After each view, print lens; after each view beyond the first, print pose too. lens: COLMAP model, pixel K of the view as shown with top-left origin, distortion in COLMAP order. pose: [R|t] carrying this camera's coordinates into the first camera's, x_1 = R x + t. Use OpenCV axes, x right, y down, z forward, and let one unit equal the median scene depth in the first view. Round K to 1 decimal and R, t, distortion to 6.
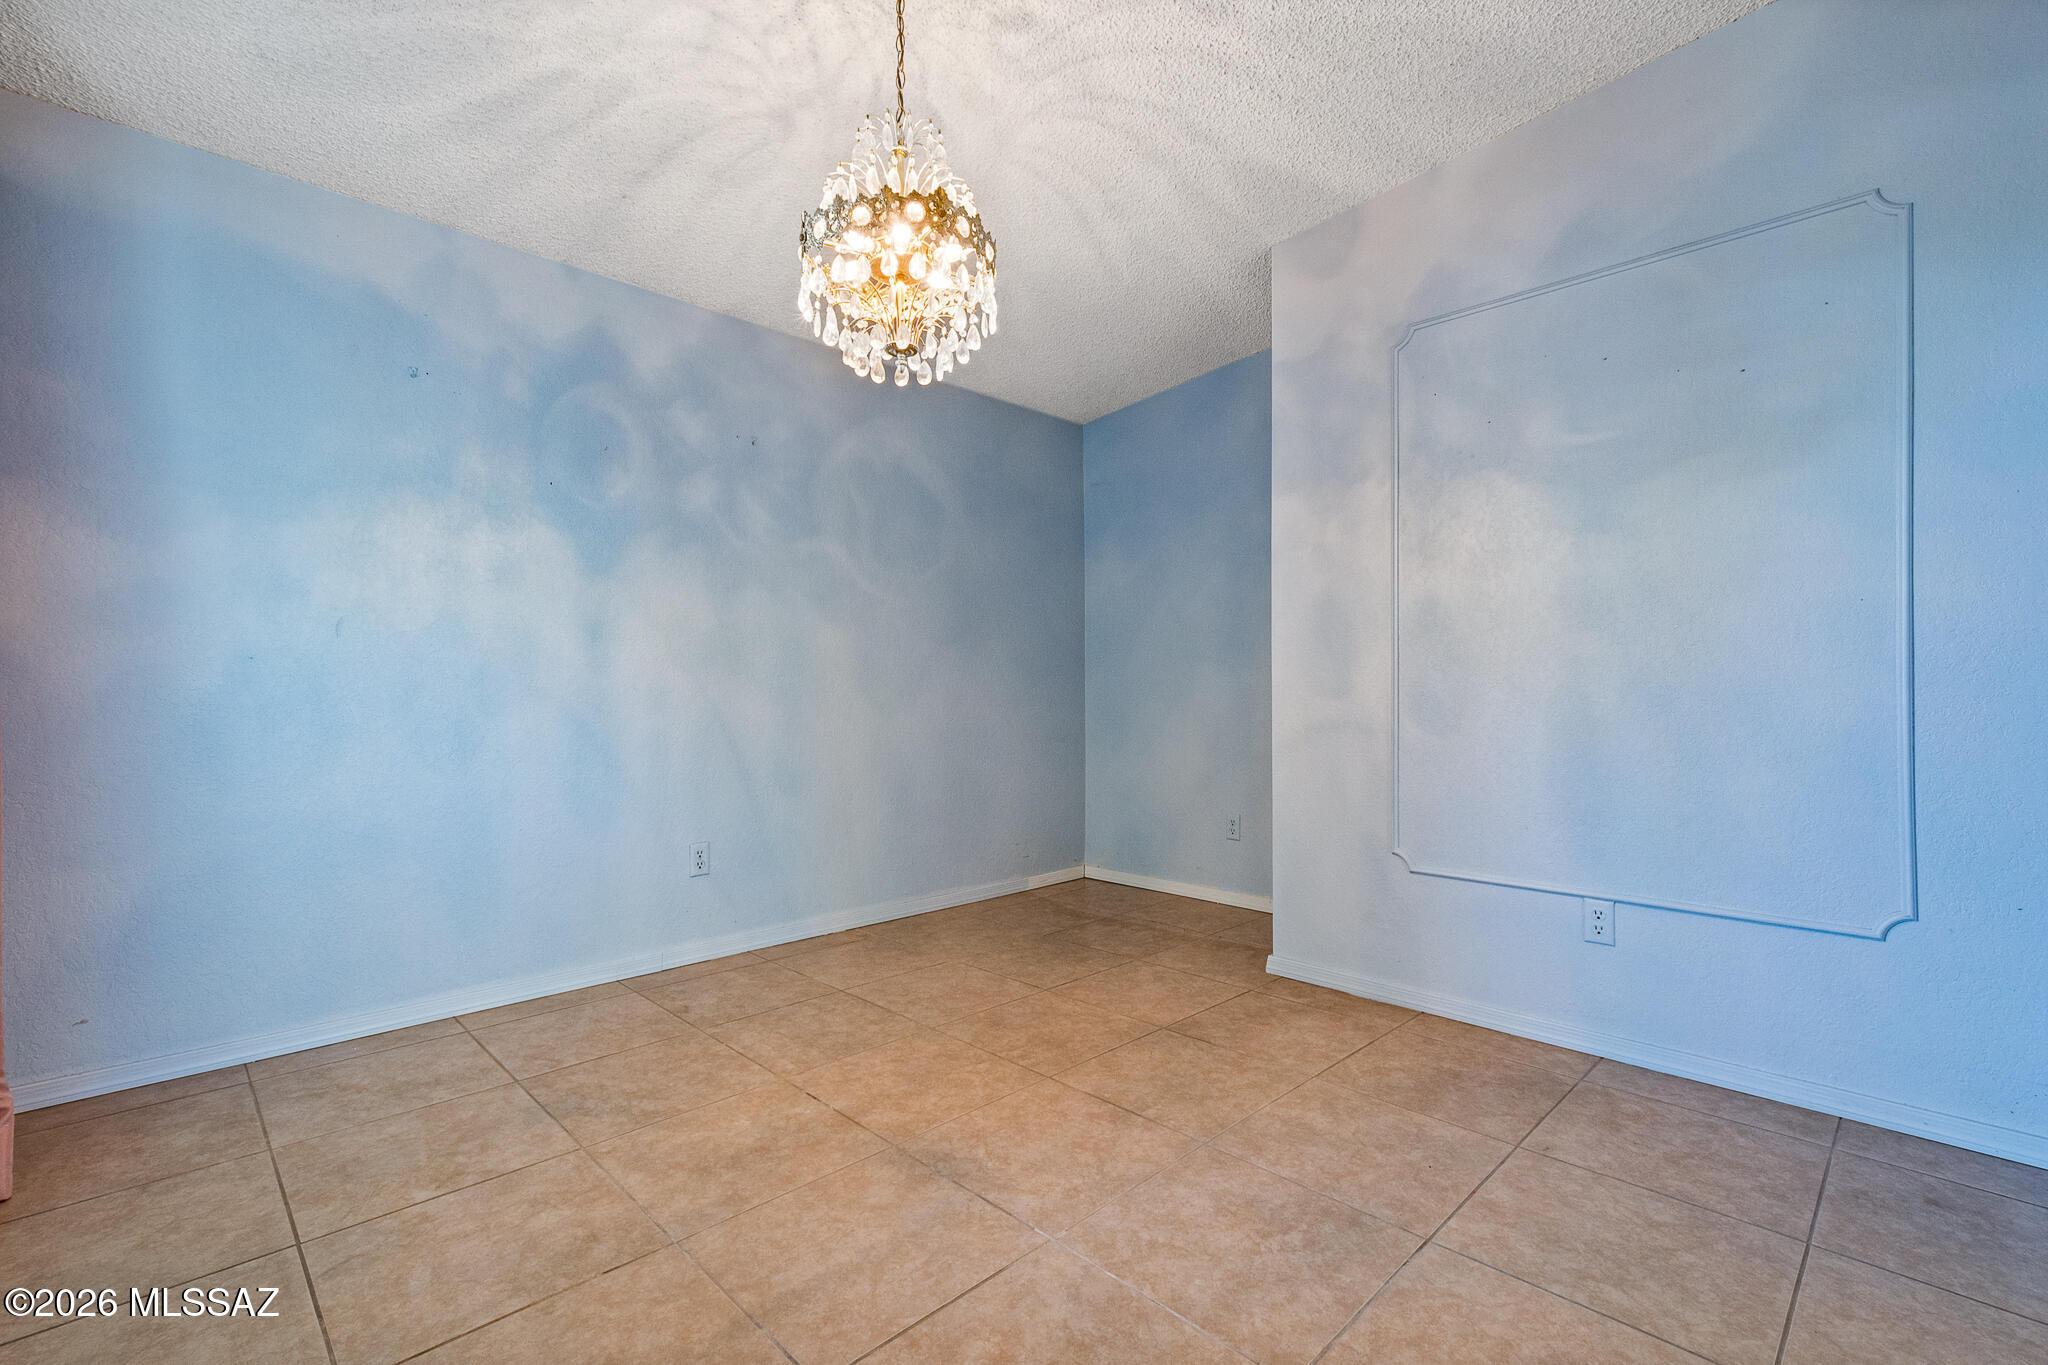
lens RADIAL K [[913.0, 0, 1019.4], [0, 913.0, 694.1], [0, 0, 1]] dist [0.011077, -0.000166]
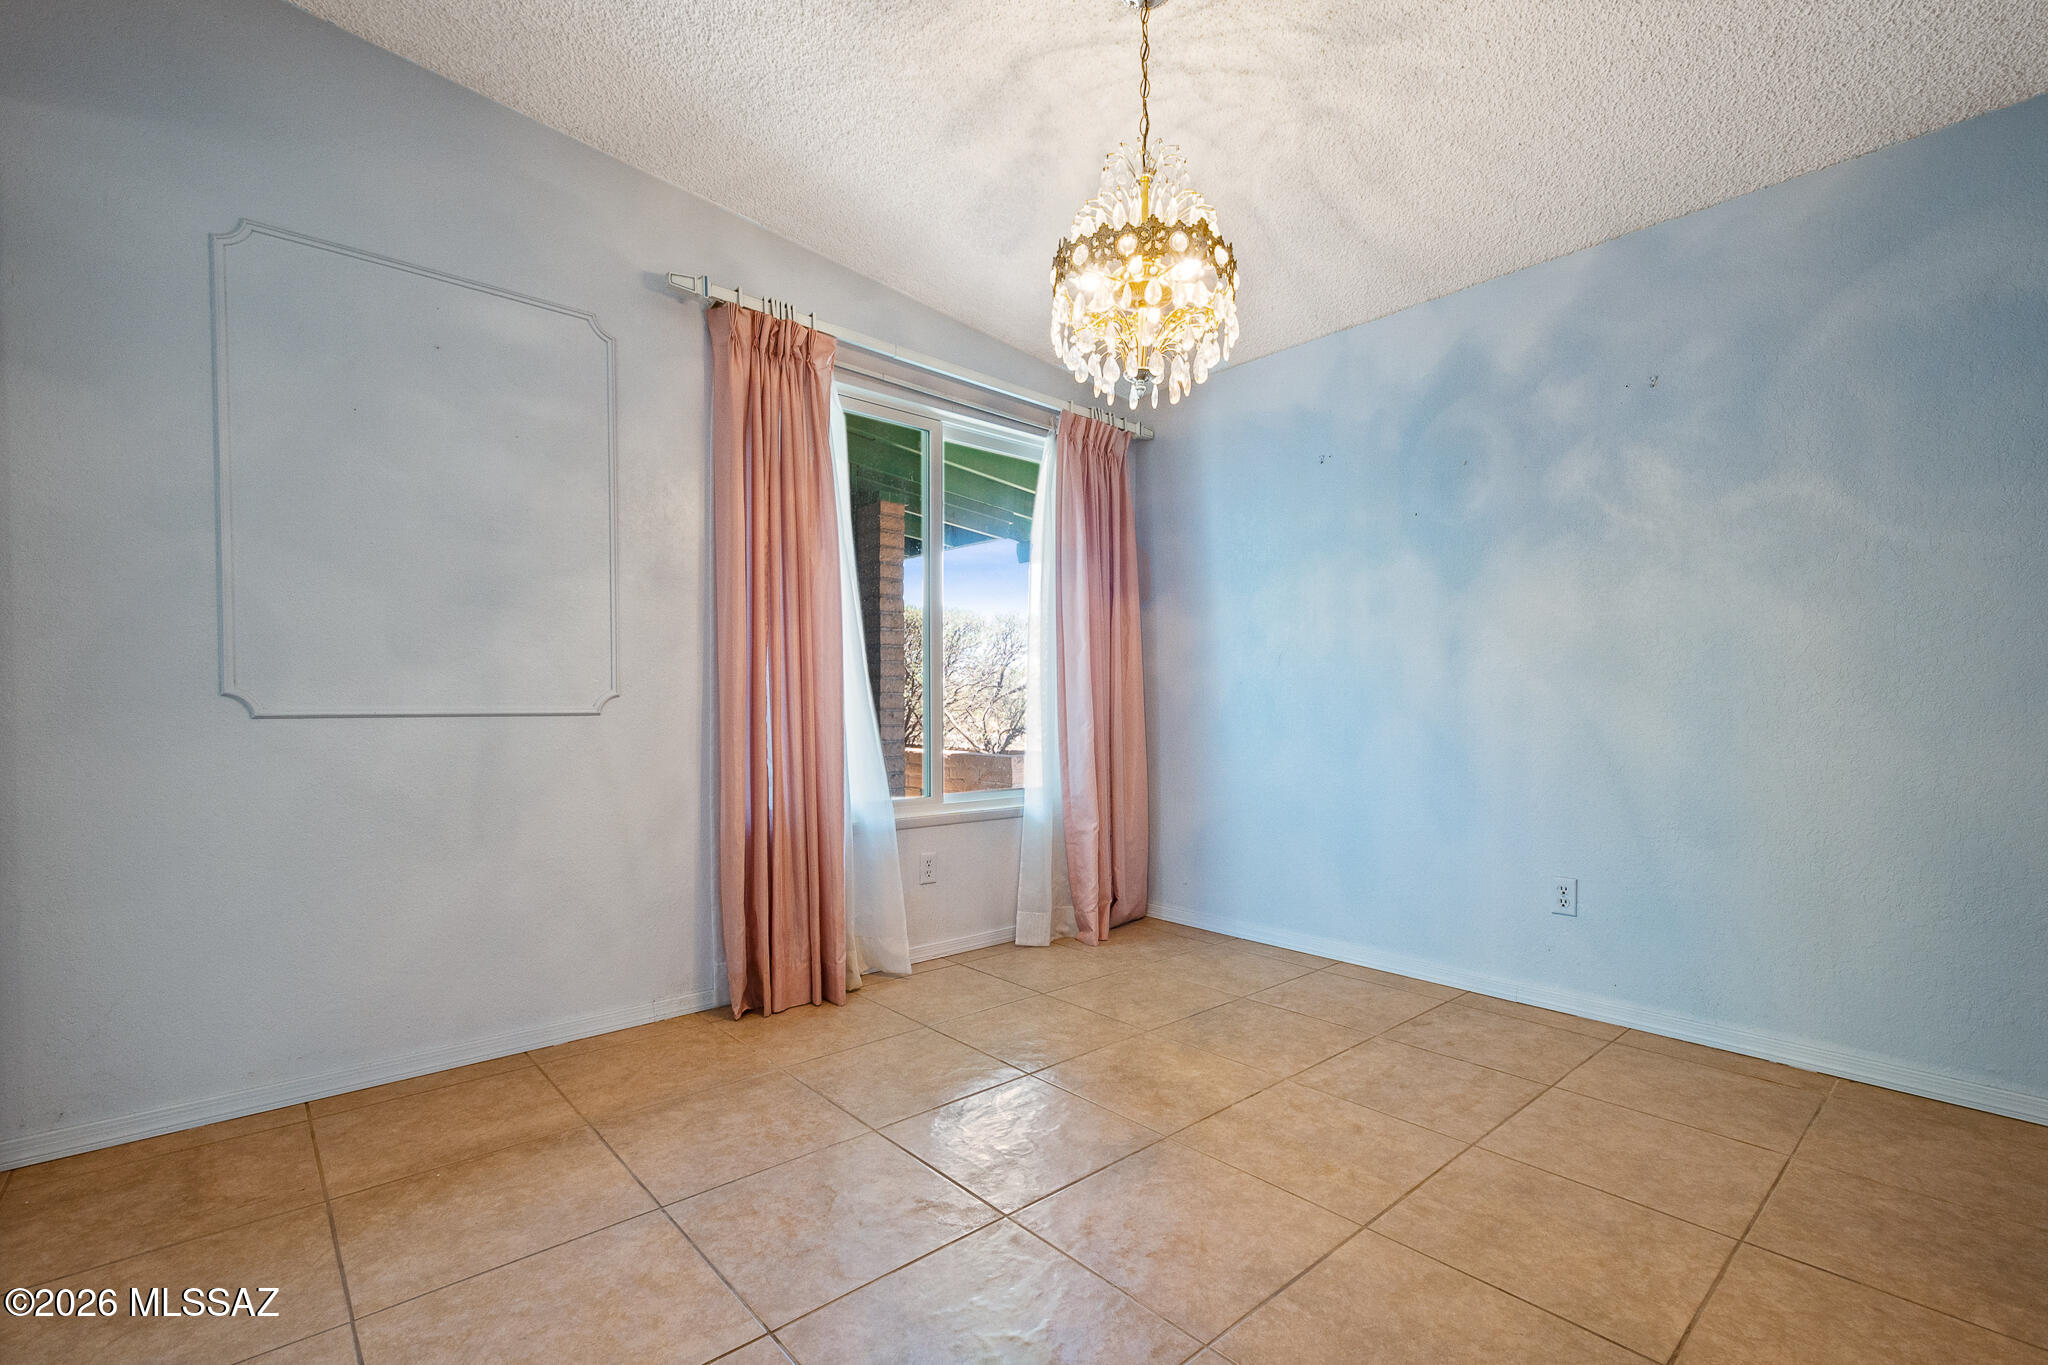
lens RADIAL K [[887.0, 0, 1037.7], [0, 887.0, 742.8], [0, 0, 1]] dist [0.003823, 0.000054]
pose [[-0.040595, 0.042827, -0.998257, 0.599847], [-0.006220, 0.999051, 0.043114, 0.000219], [0.999156, 0.007959, -0.040290, 0.618508]]
